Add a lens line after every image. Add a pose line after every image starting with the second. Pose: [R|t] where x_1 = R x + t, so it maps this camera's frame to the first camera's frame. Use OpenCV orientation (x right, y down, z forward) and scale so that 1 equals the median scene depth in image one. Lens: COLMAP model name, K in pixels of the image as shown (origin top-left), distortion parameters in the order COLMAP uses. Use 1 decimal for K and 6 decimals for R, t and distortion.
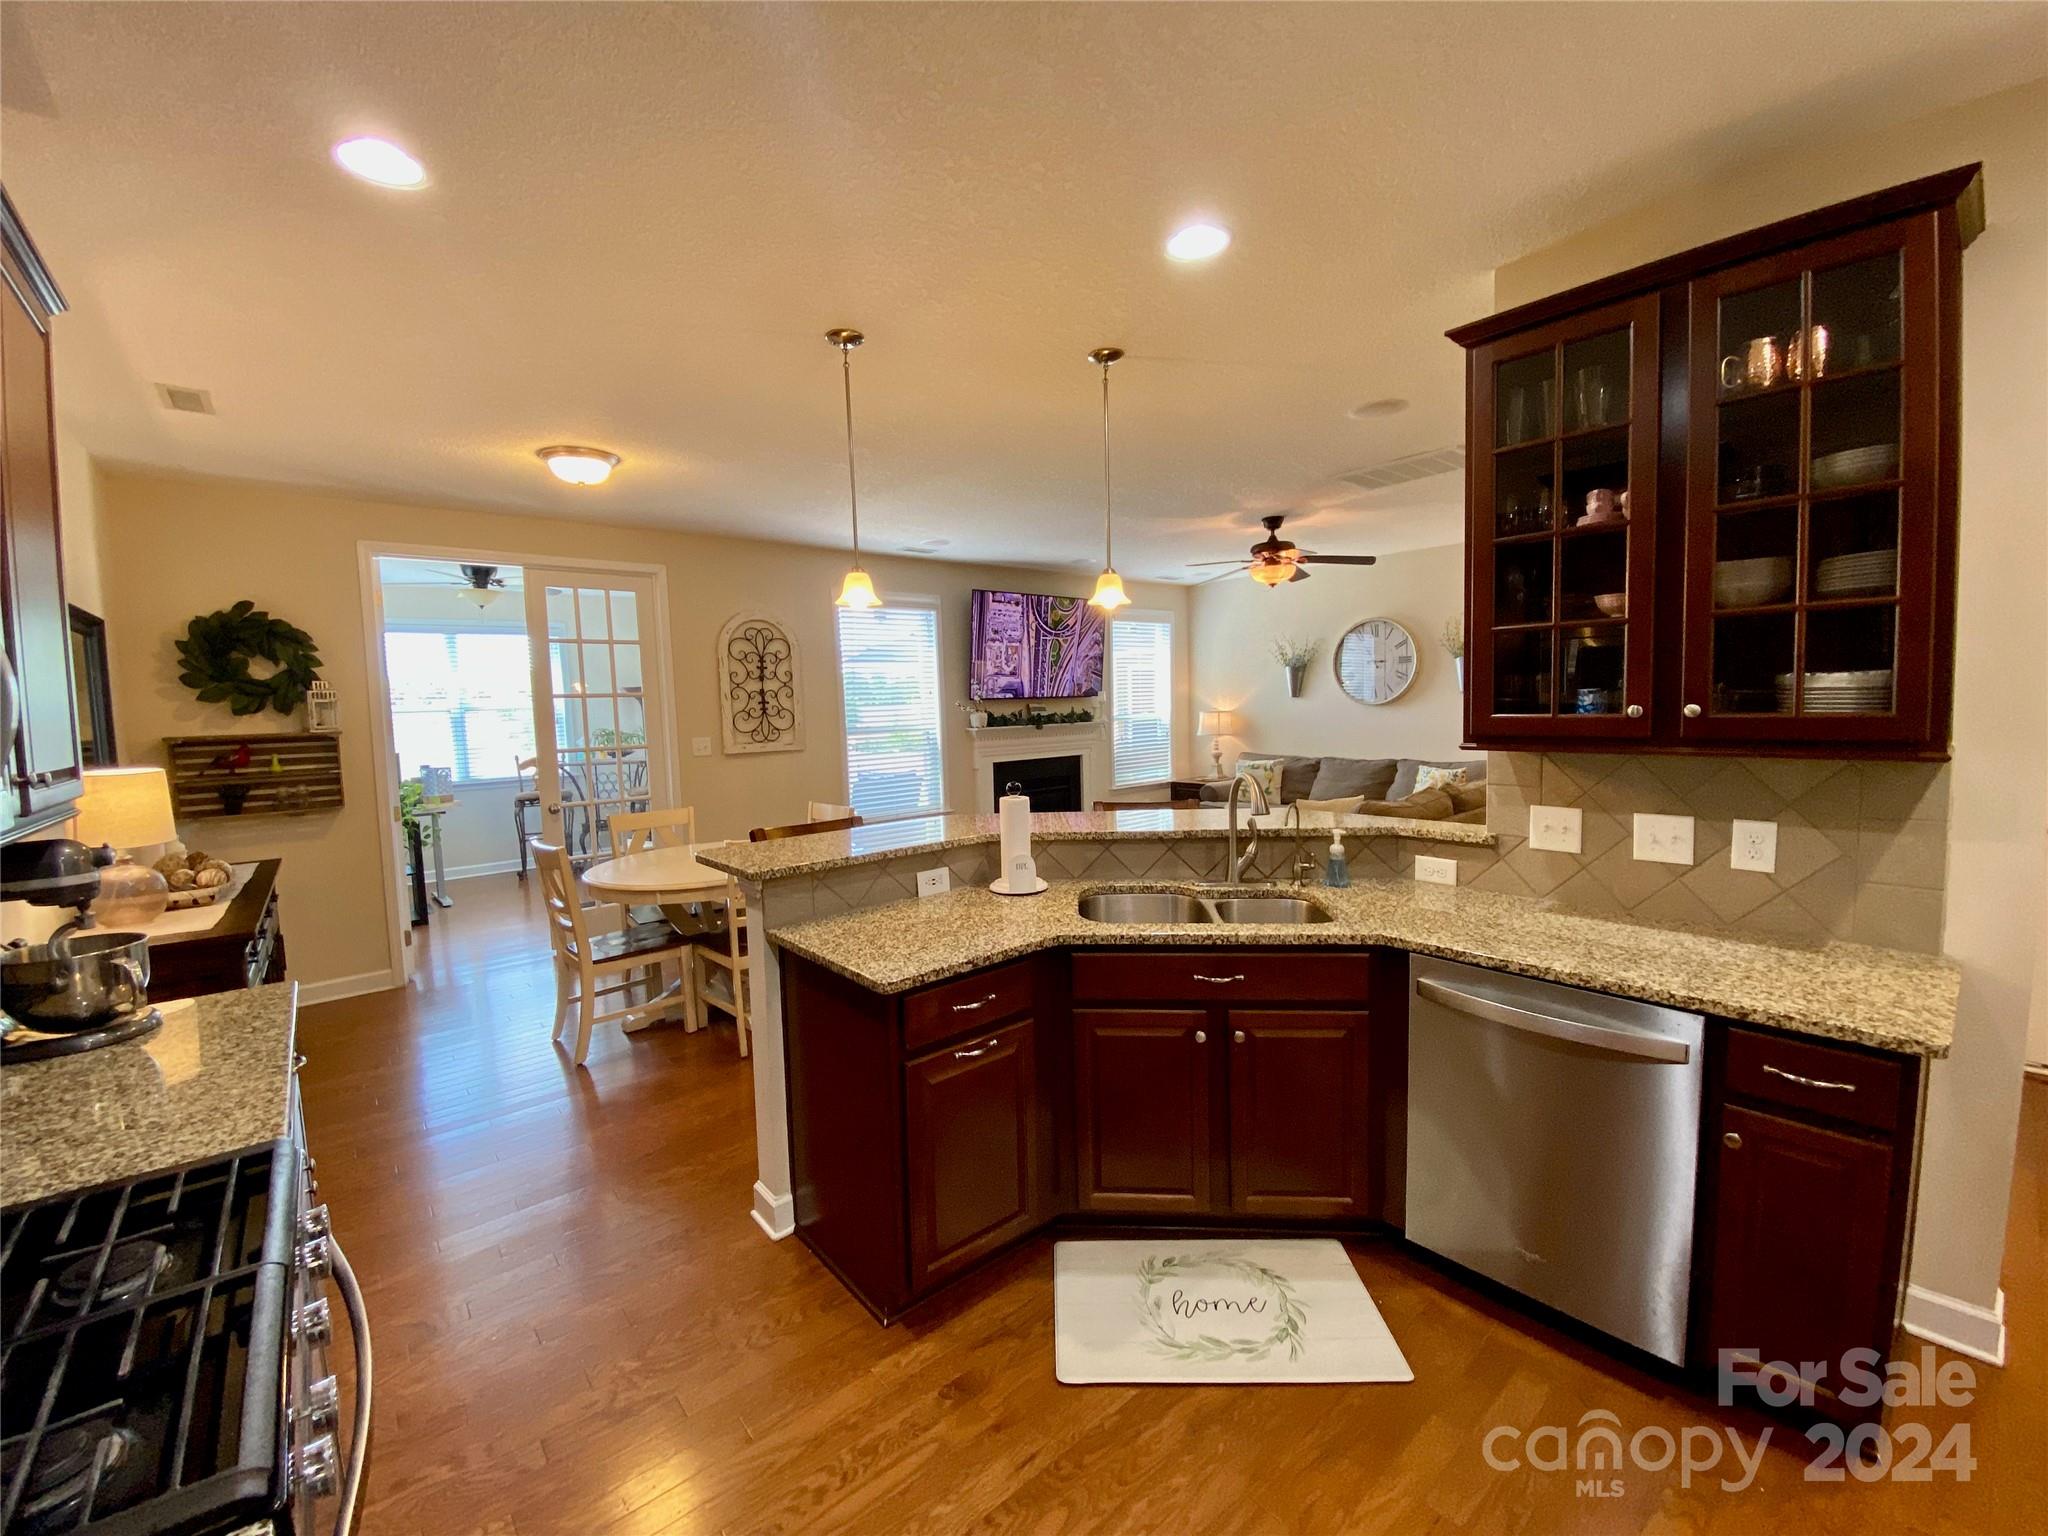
lens RADIAL K [[837.5, 0, 1021.1], [0, 837.5, 777.4], [0, 0, 1]] dist [0.027162, -0.022488]
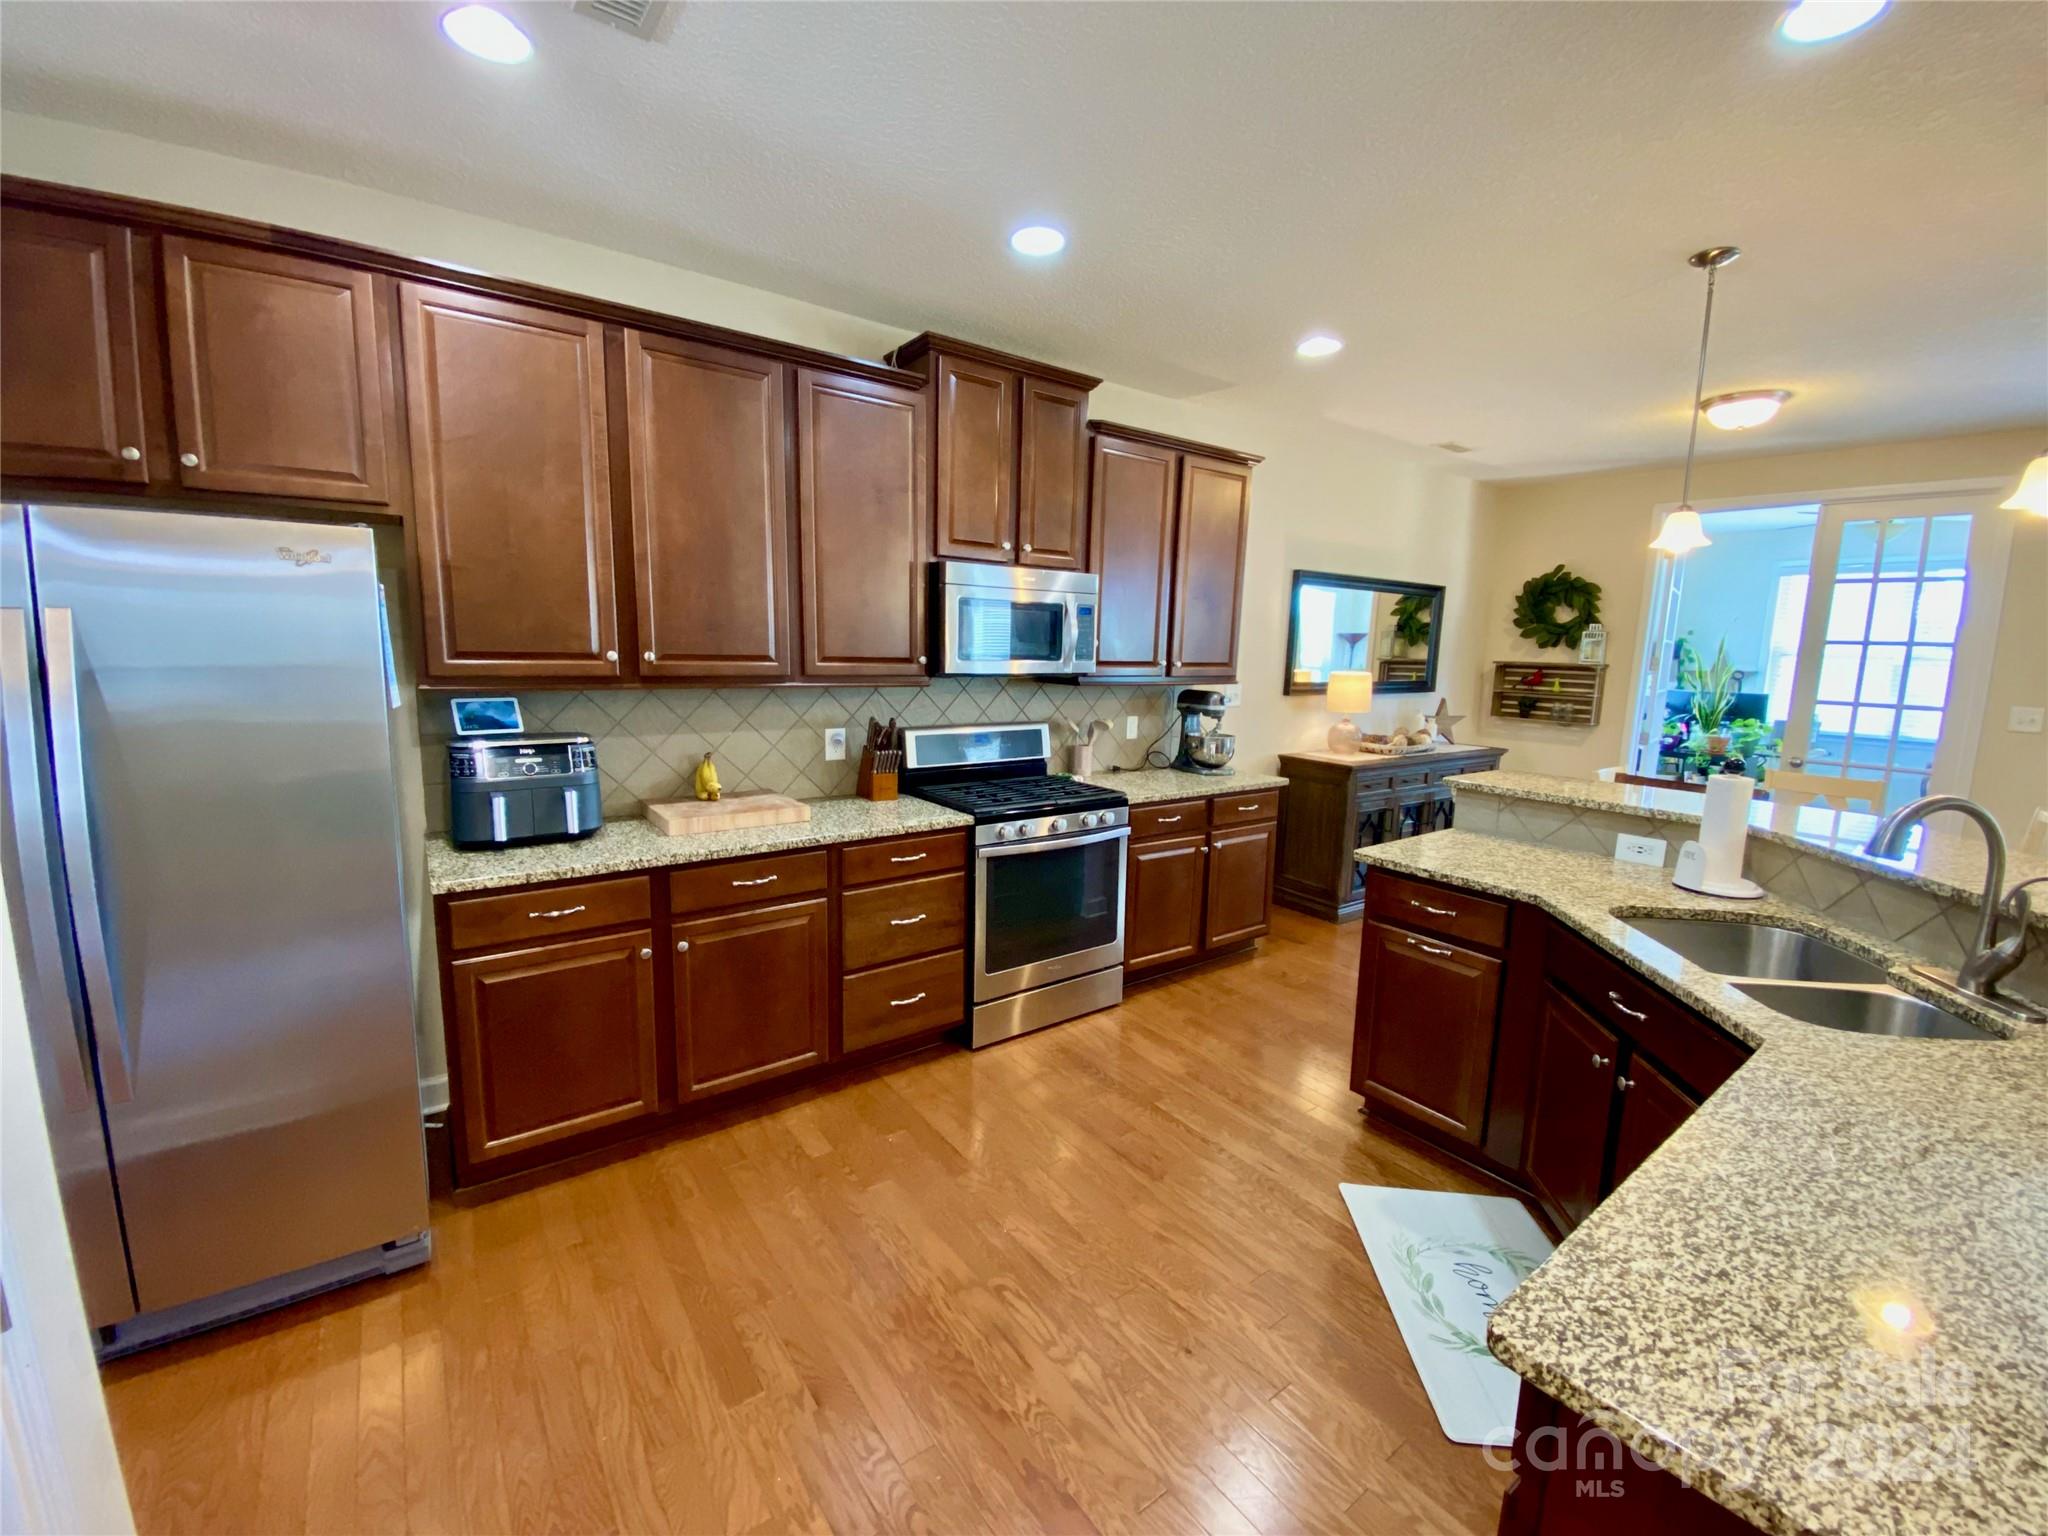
lens RADIAL K [[837.5, 0, 1021.1], [0, 837.5, 777.4], [0, 0, 1]] dist [0.027162, -0.022488]
pose [[-0.064627, 0.186331, -0.980359, 0.554613], [-0.113258, 0.974696, 0.192721, -0.037206], [0.991462, 0.123488, -0.041888, 0.225744]]
